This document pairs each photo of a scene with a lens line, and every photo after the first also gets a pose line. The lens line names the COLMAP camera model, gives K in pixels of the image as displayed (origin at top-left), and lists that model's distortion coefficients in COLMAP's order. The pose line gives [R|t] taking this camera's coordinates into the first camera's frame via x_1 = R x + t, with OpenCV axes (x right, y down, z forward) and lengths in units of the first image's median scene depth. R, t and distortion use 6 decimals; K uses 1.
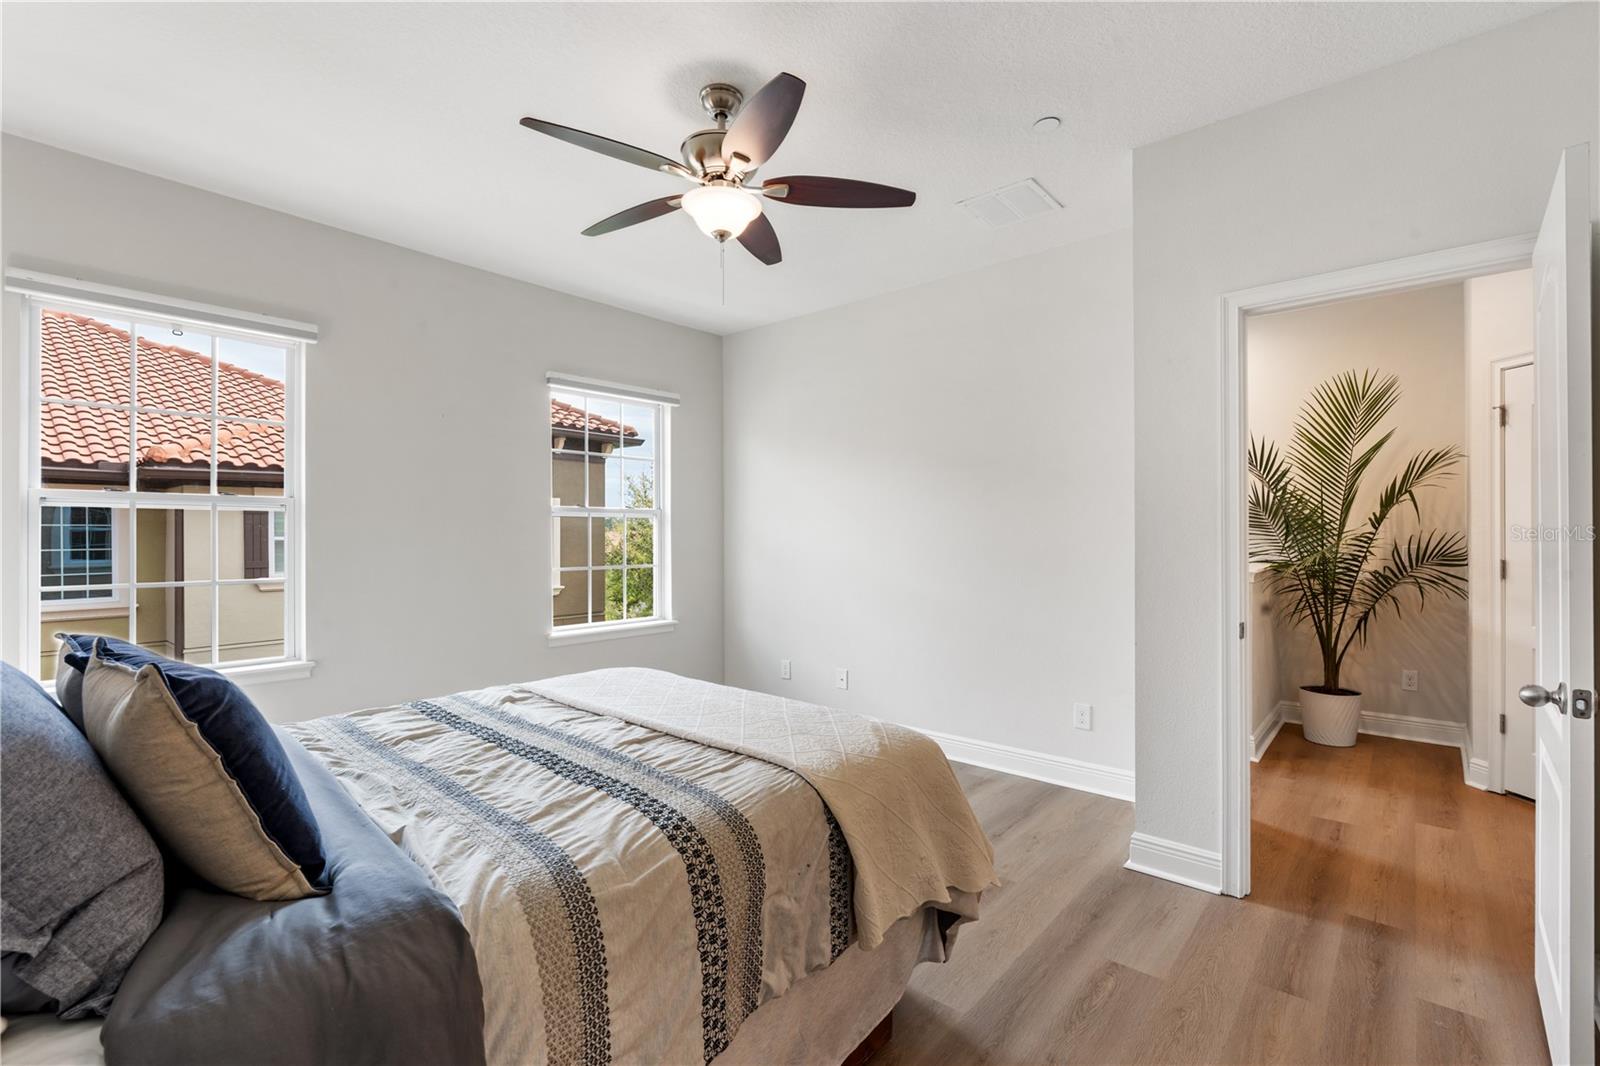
lens RADIAL K [[710.1, 0, 800.0], [0, 710.1, 533.0], [0, 0, 1]] dist [-0.000536, -0.000006]
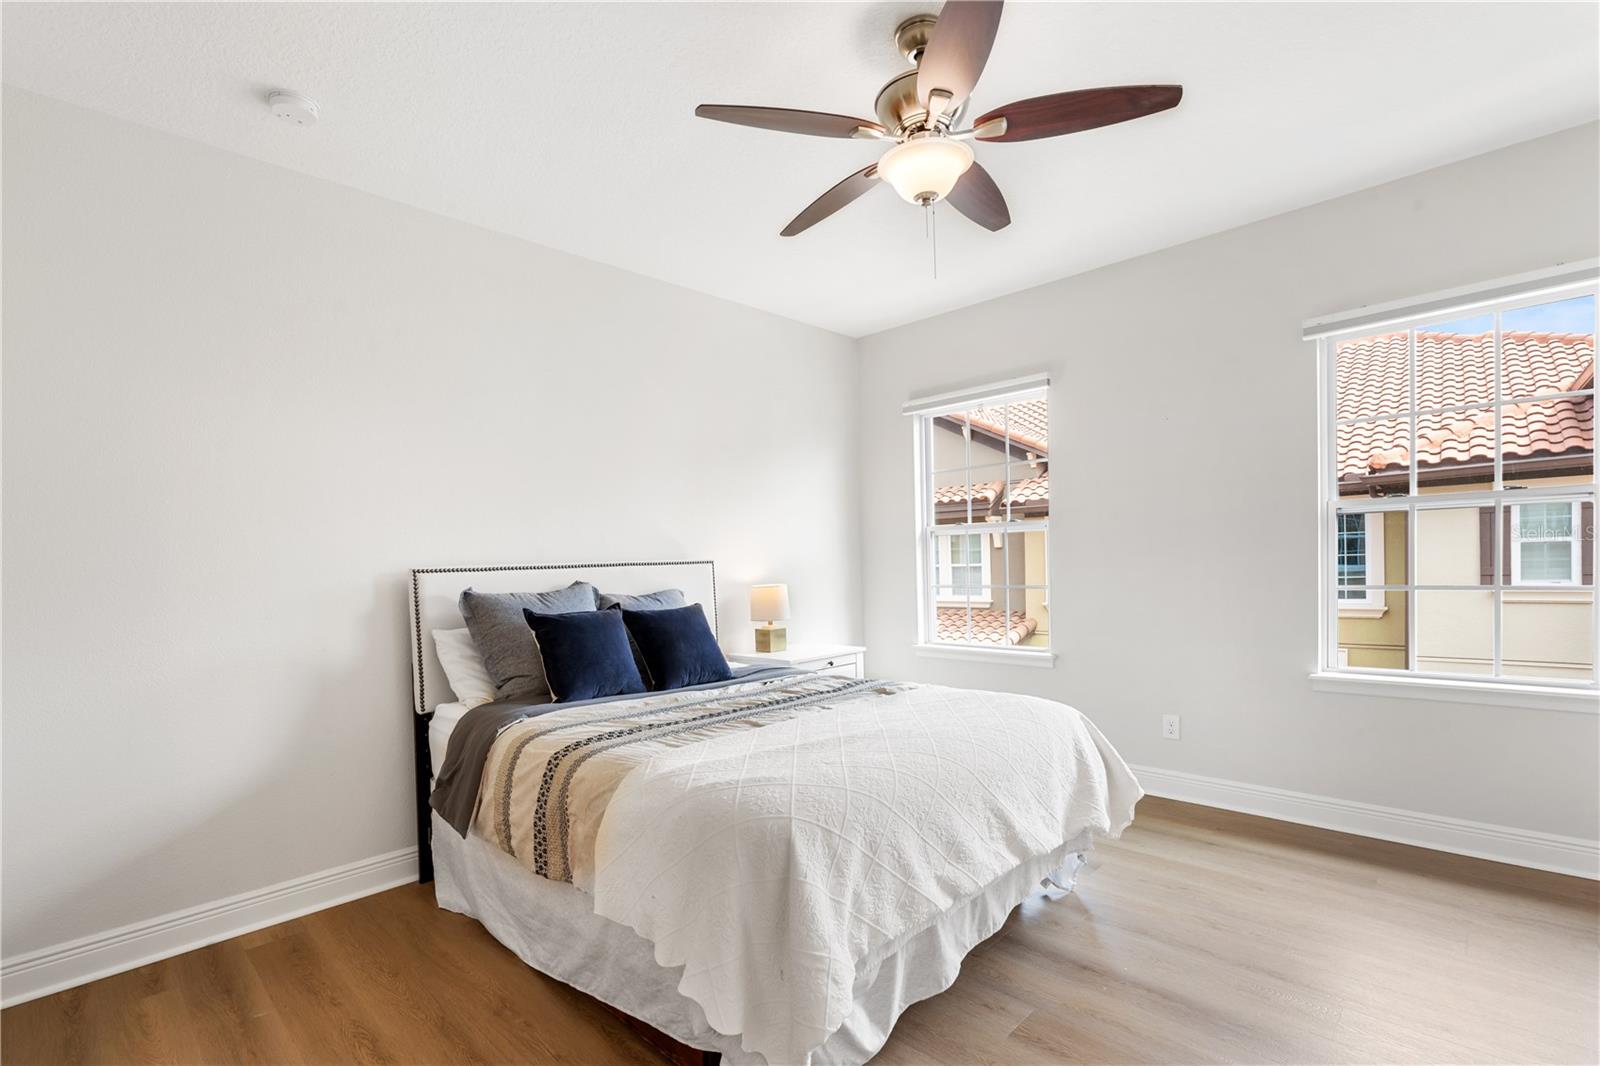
lens RADIAL K [[739.5, 0, 799.4], [0, 739.5, 586.9], [0, 0, 1]] dist [0.001355, 0.000144]
pose [[-0.032633, 0.034965, -0.998856, 0.191153], [0.036947, 0.998747, 0.033754, 0.002765], [0.998784, -0.035803, -0.033884, 0.205768]]
